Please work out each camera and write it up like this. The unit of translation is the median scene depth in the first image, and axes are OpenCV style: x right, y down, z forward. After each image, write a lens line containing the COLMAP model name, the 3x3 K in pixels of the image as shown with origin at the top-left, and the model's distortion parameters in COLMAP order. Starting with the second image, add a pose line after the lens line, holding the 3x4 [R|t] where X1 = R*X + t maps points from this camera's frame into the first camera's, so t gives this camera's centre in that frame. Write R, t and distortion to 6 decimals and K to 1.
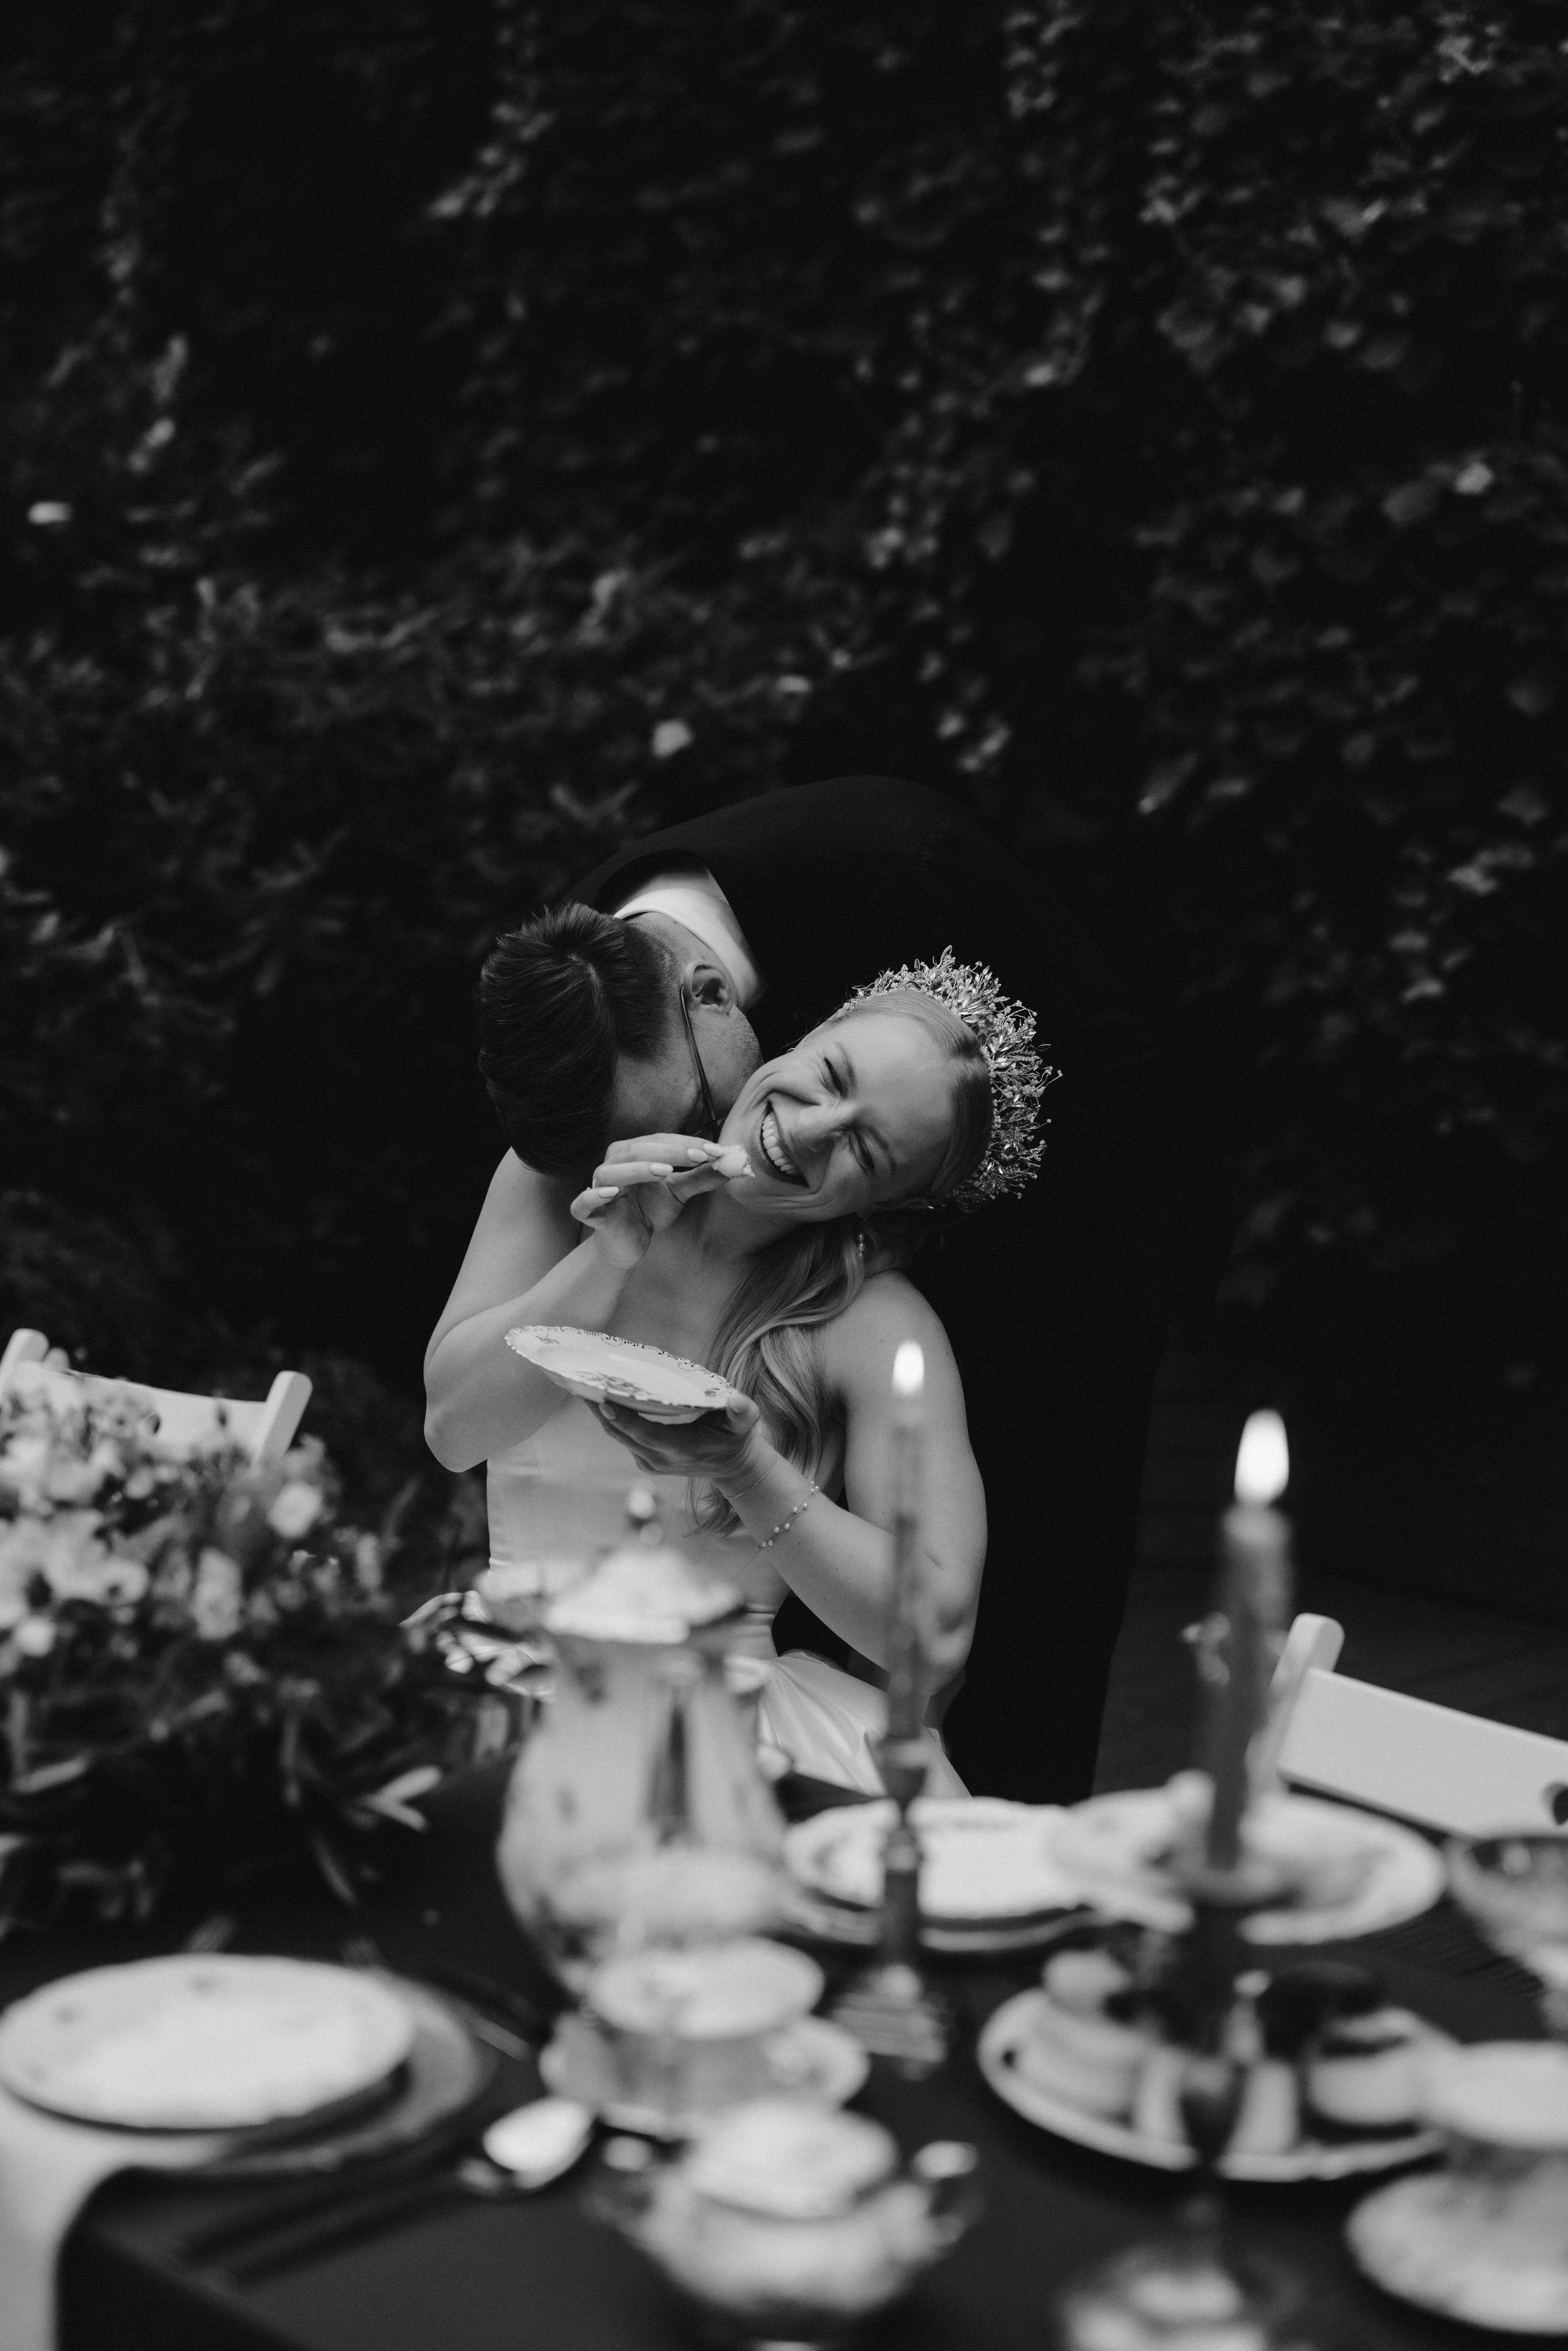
lens RADIAL K [[3332.2, 0, 784.0], [0, 3332.2, 1175.5], [0, 0, 1]] dist [0.121511, -0.541388]
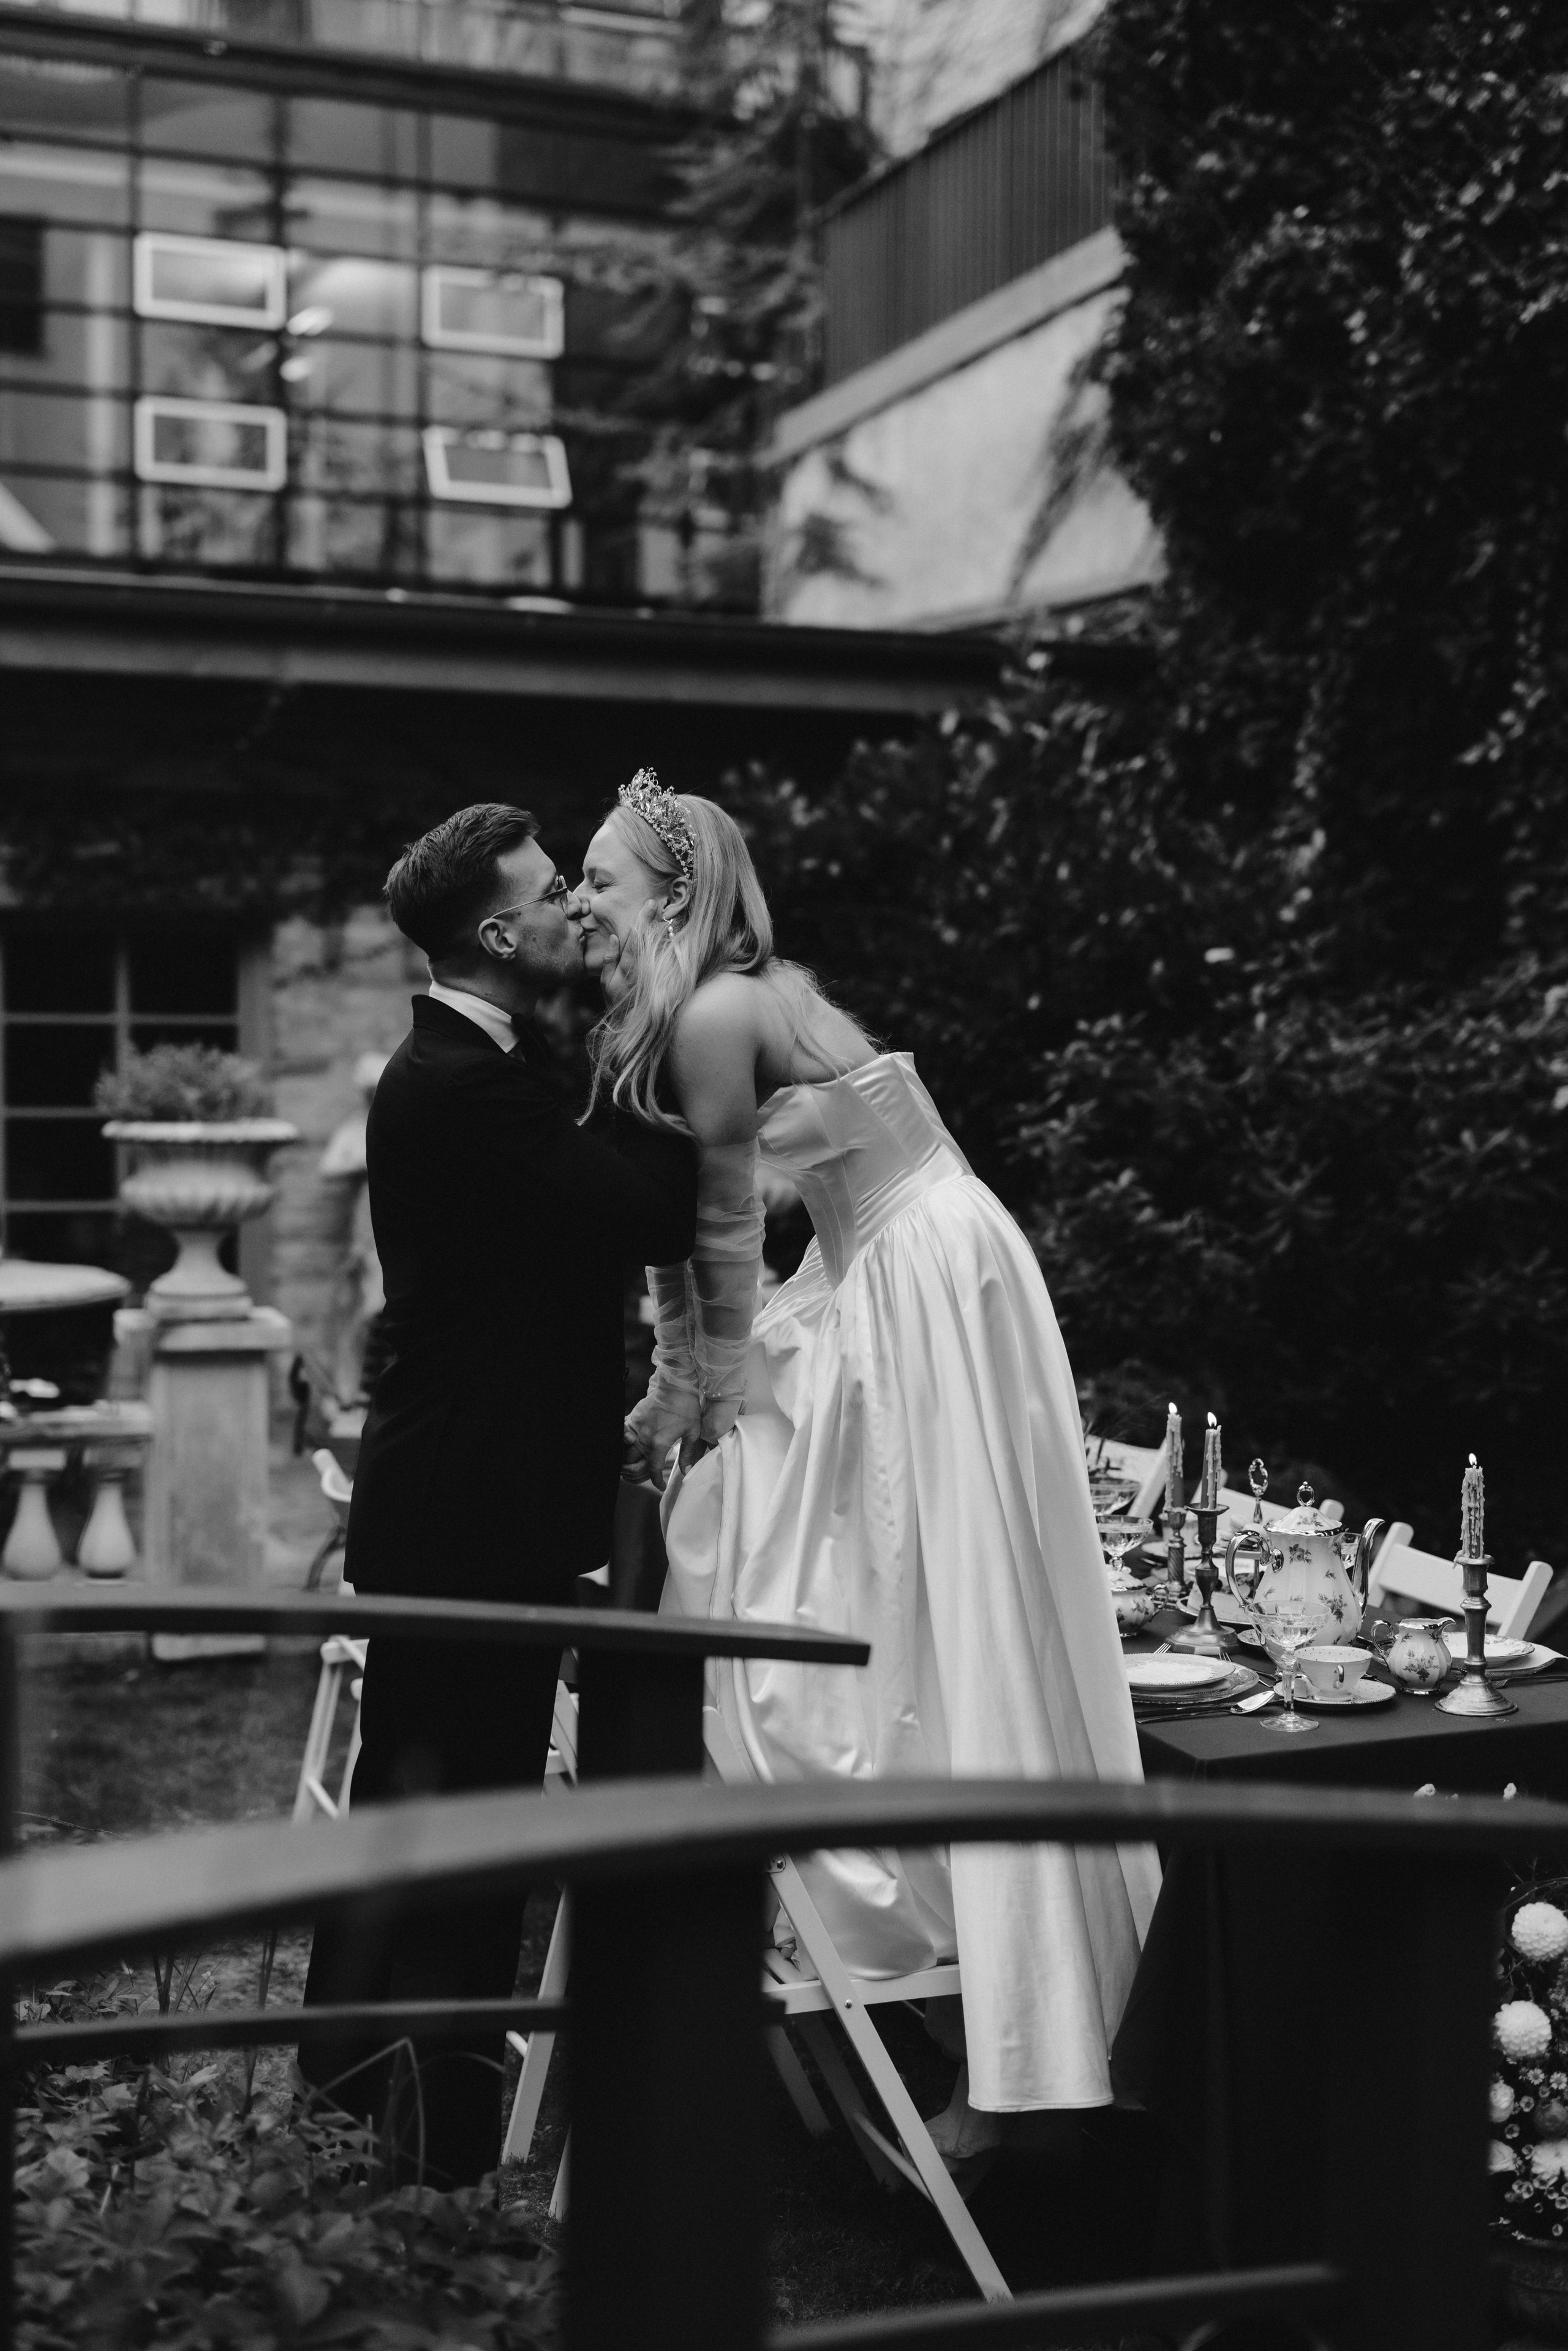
lens RADIAL K [[3409.1, 0, 784.0], [0, 3409.1, 1175.5], [0, 0, 1]] dist [-0.009212, -0.032792]
pose [[0.902561, 0.011082, -0.430419, 0.358989], [-0.042110, 0.997148, -0.062628, 0.026255], [0.428497, 0.074651, 0.900454, -0.678406]]
